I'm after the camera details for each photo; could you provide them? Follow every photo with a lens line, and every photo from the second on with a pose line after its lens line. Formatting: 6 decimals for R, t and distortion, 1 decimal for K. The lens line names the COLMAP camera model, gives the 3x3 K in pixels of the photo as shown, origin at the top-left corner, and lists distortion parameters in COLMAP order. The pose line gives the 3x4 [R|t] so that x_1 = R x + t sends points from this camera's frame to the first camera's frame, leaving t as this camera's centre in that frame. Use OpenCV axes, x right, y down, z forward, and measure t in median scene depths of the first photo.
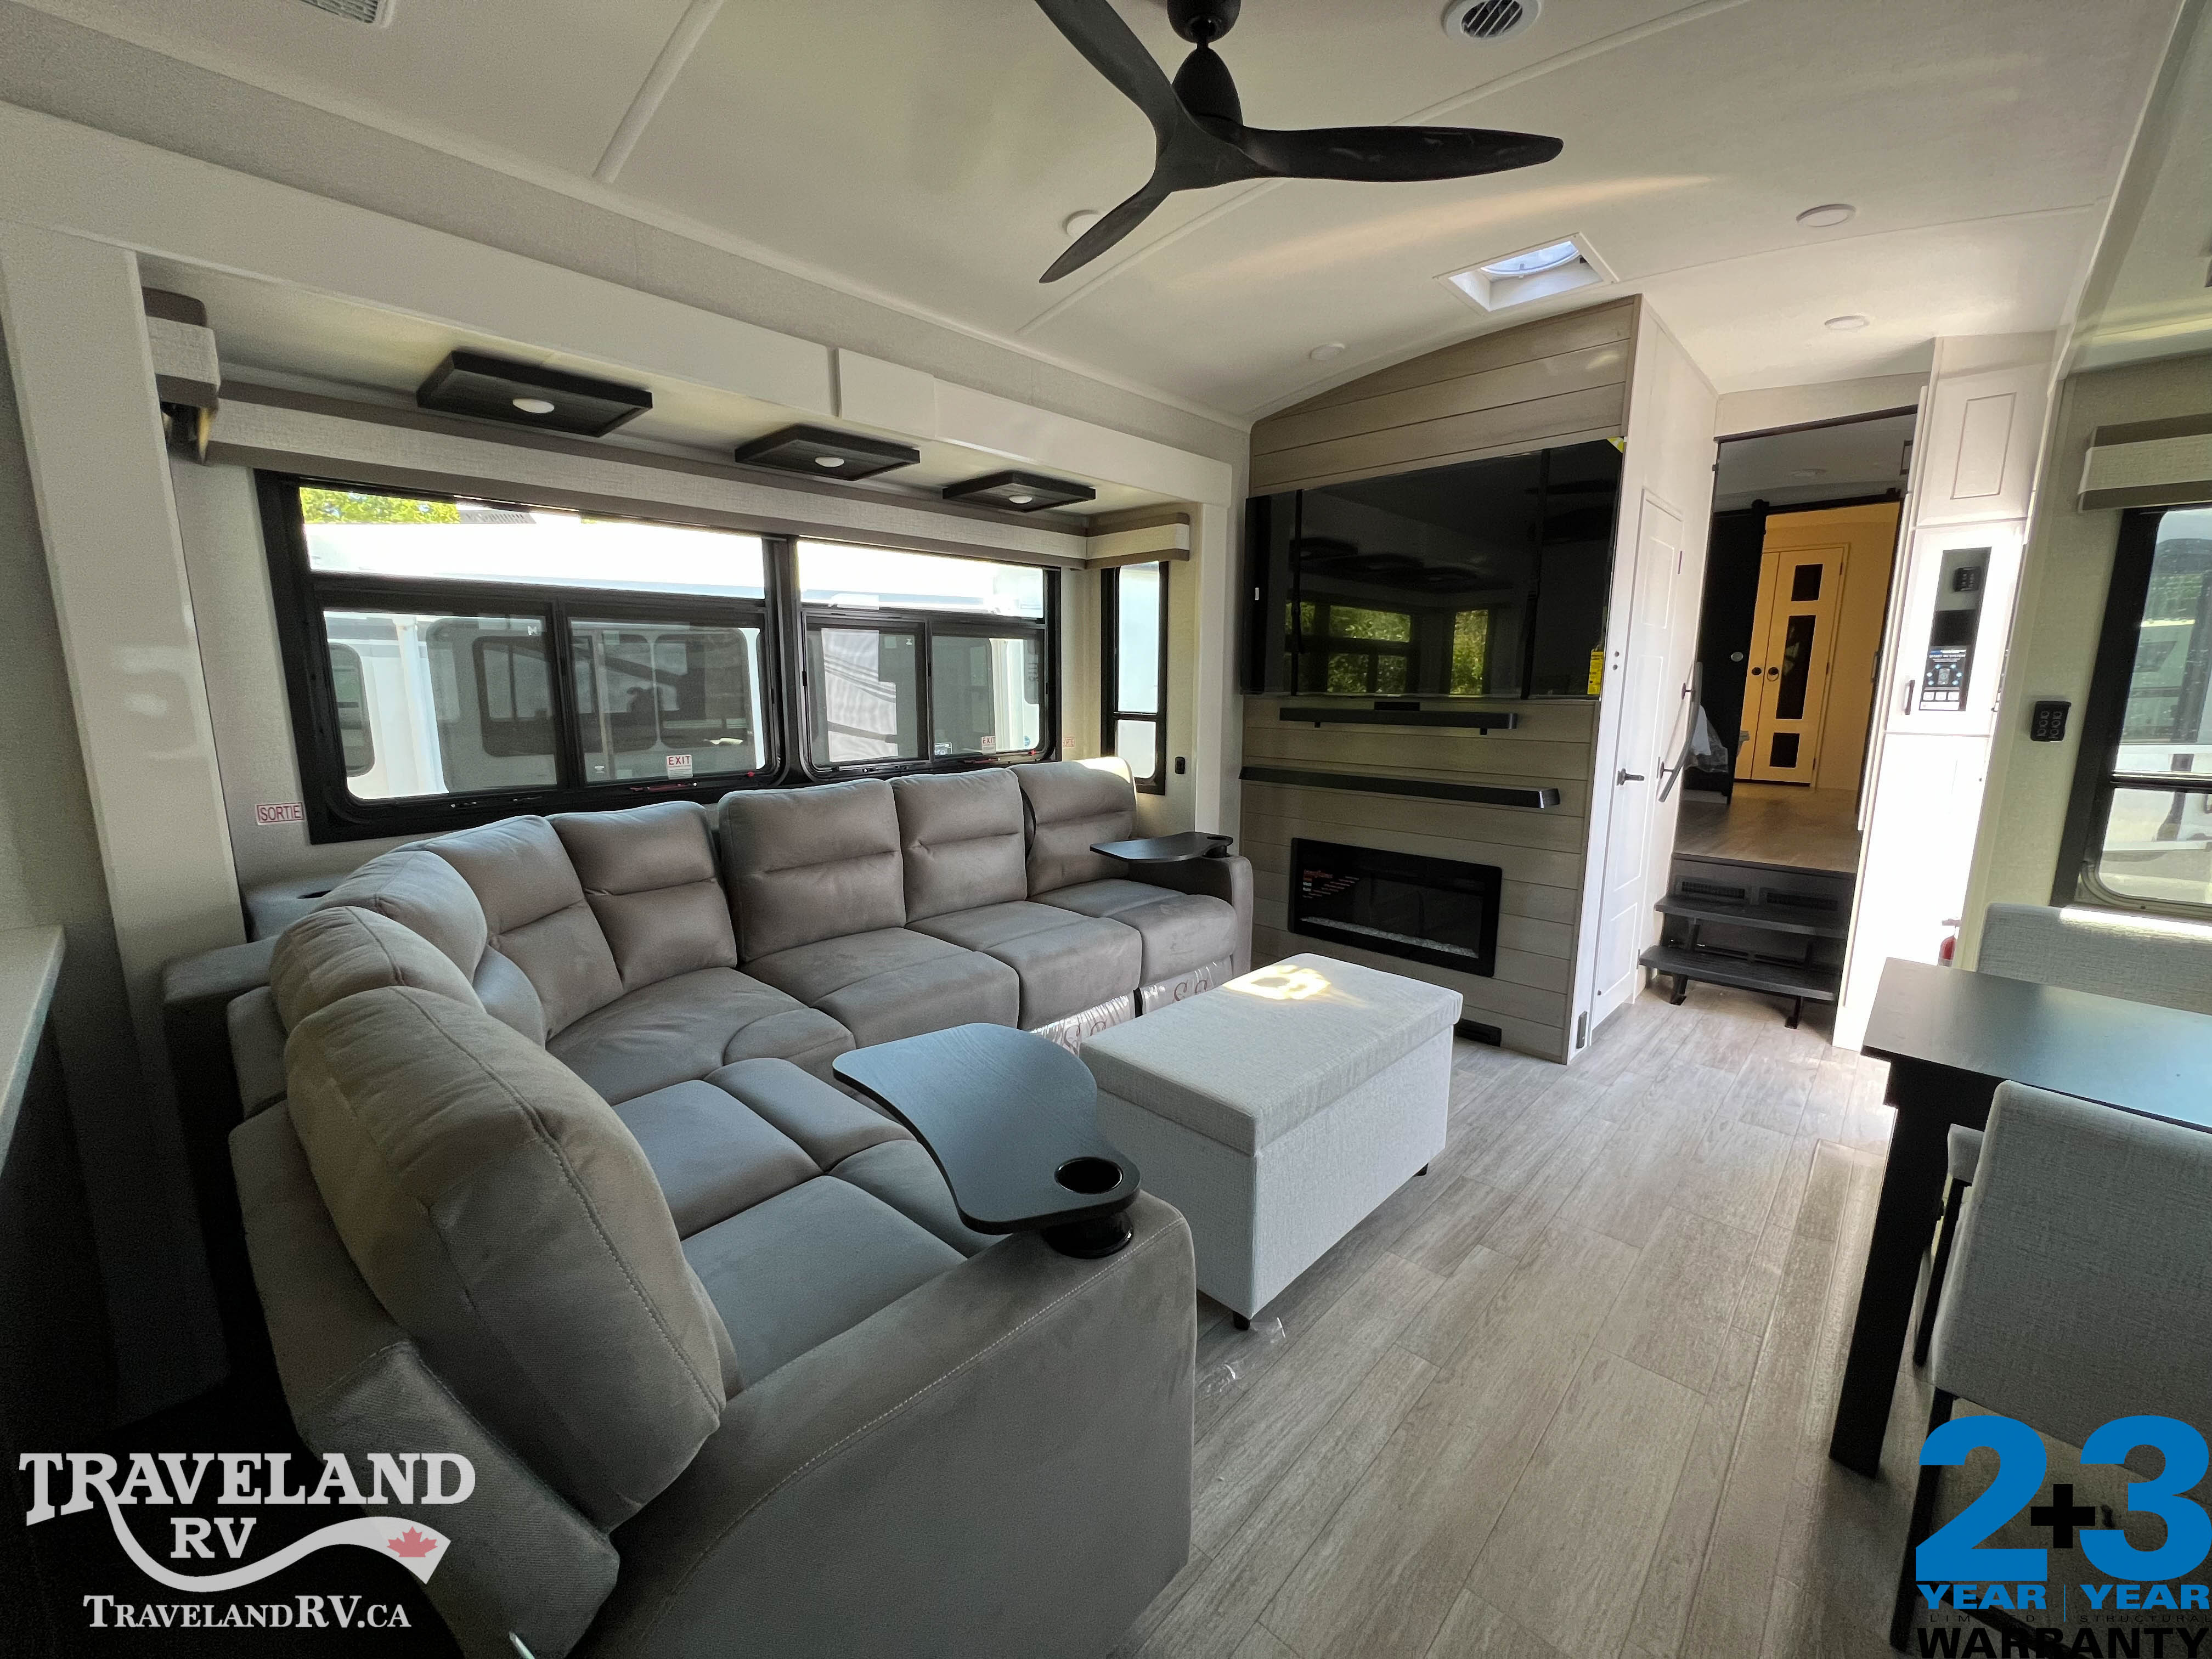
lens RADIAL K [[889.2, 0, 1106.0], [0, 889.2, 829.5], [0, 0, 1]] dist [-0.000201, 0.000161]
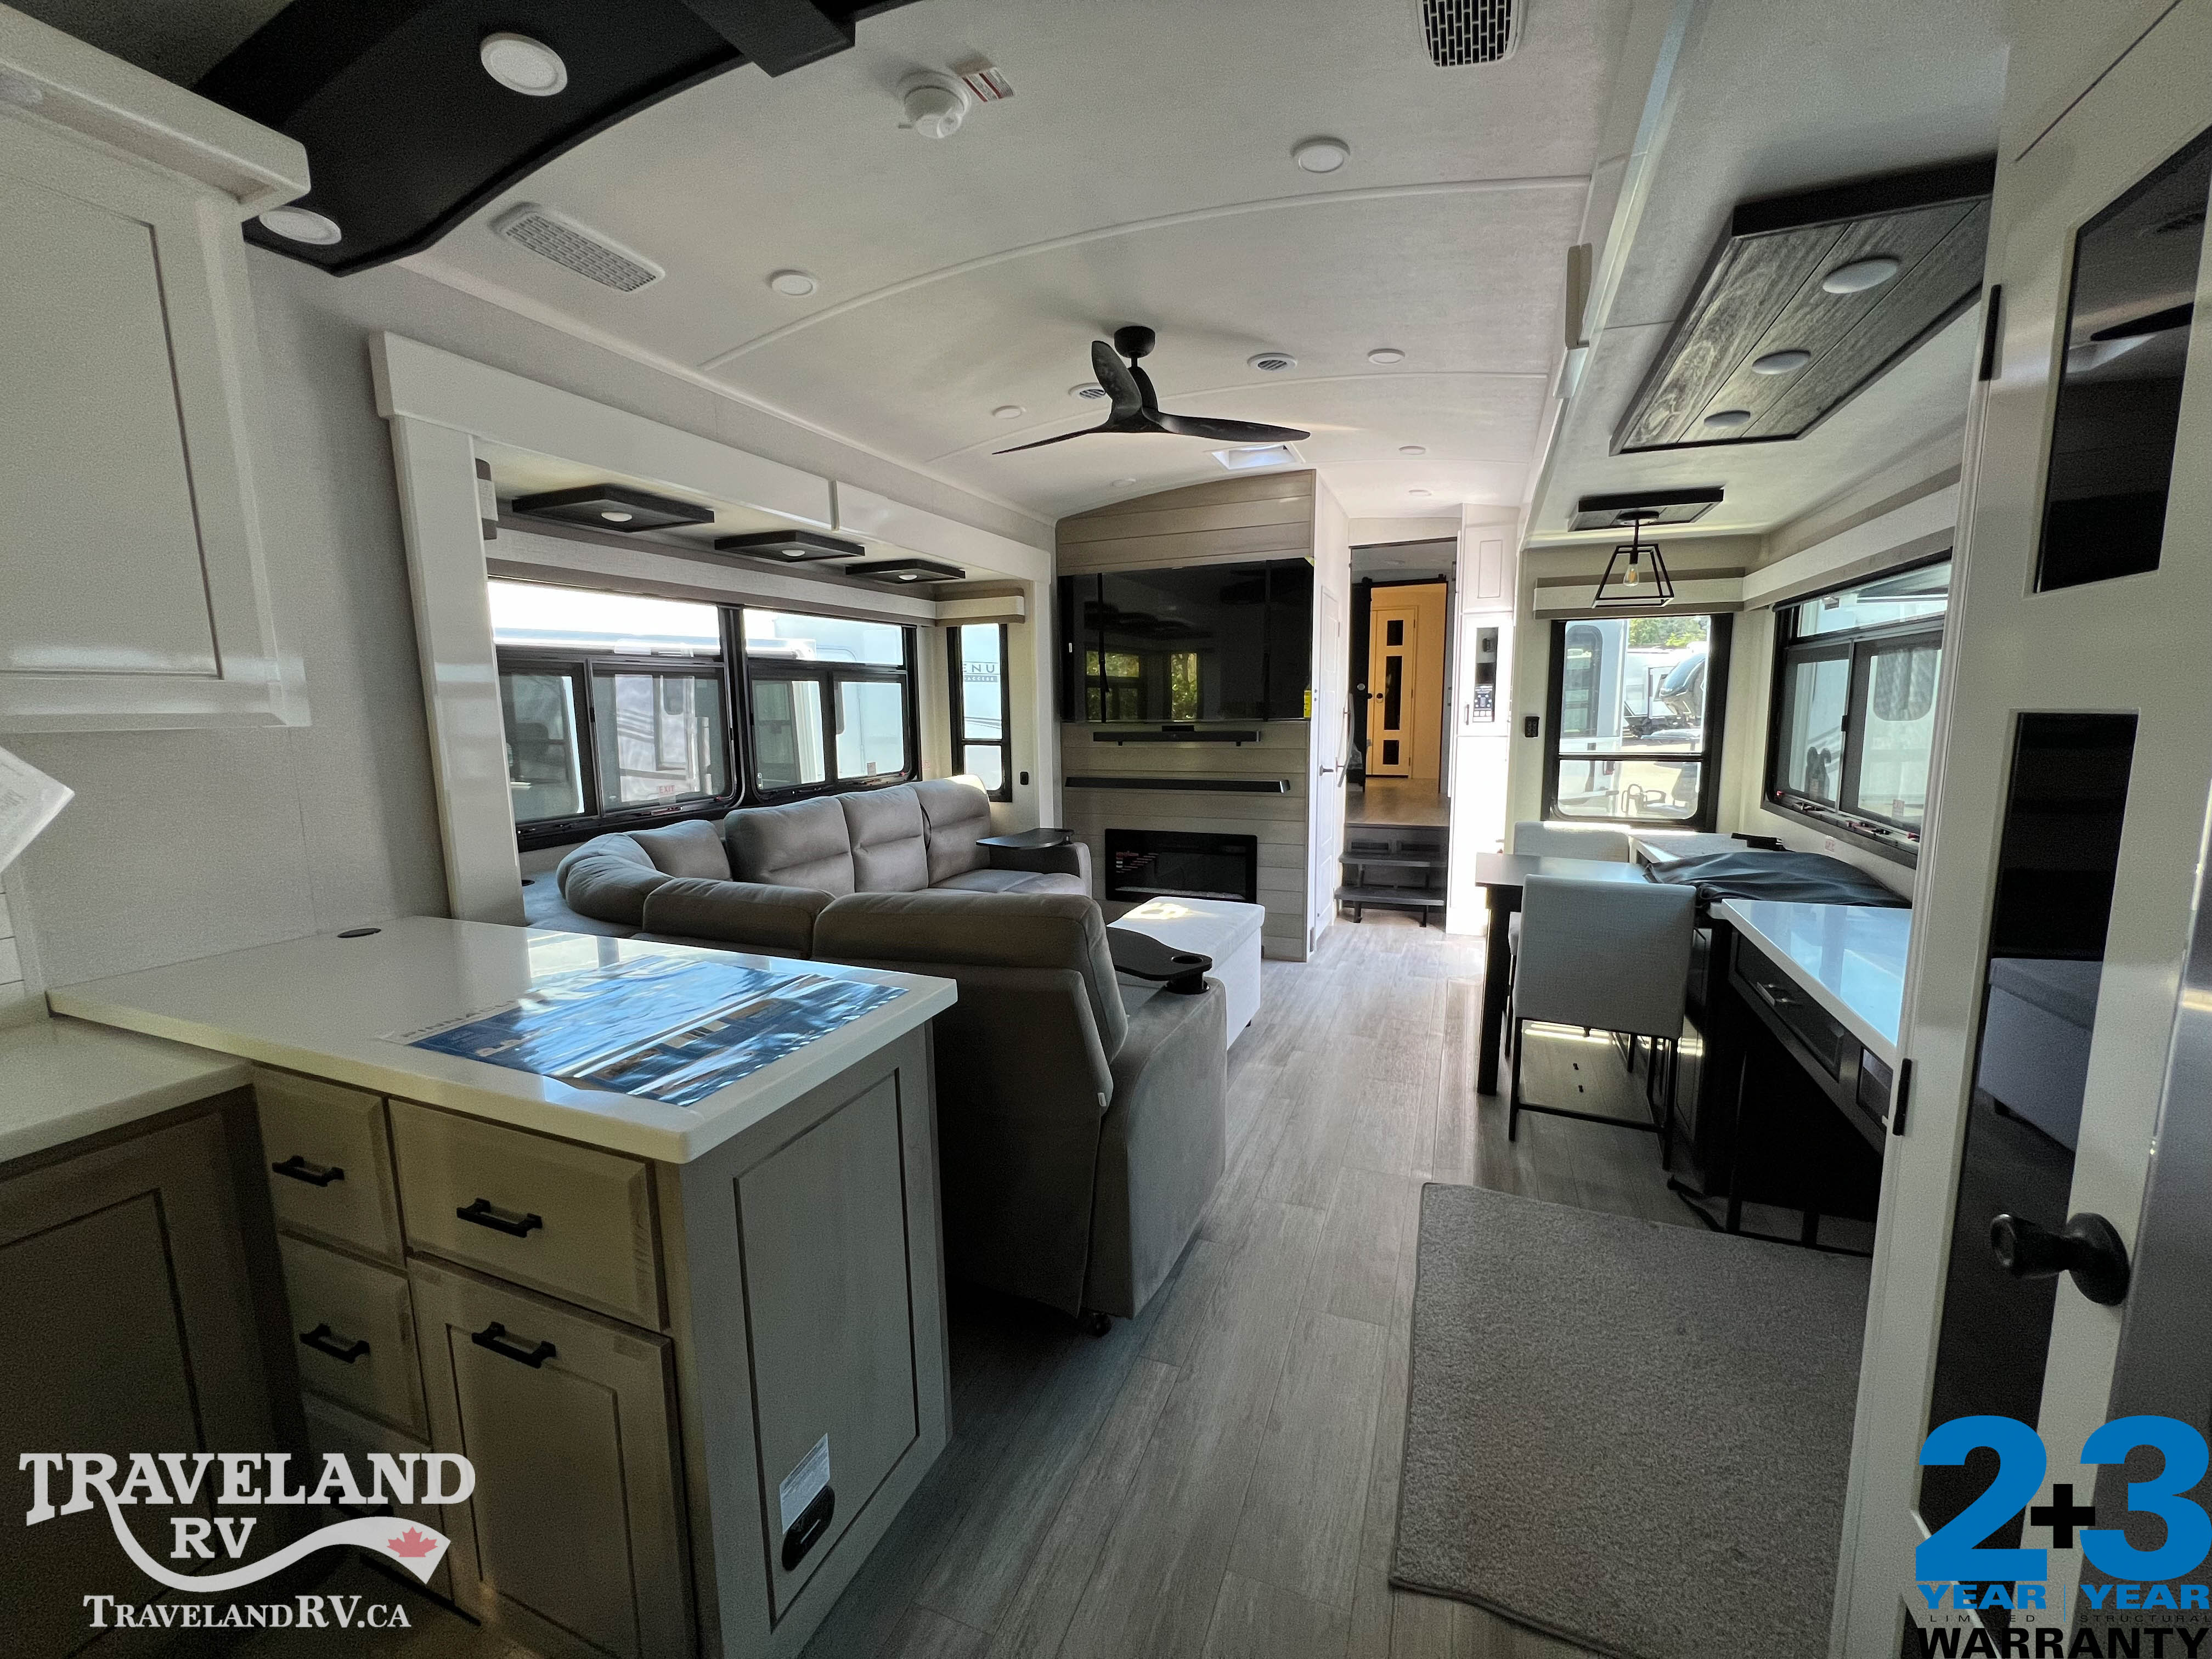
lens RADIAL K [[881.7, 0, 1106.0], [0, 881.7, 829.5], [0, 0, 1]] dist [-0.001719, 0.000042]
pose [[0.936157, -0.066972, 0.345145, -0.274664], [0.076531, 0.996967, -0.014127, 0.032428], [-0.343152, 0.039639, 0.938443, -0.268566]]
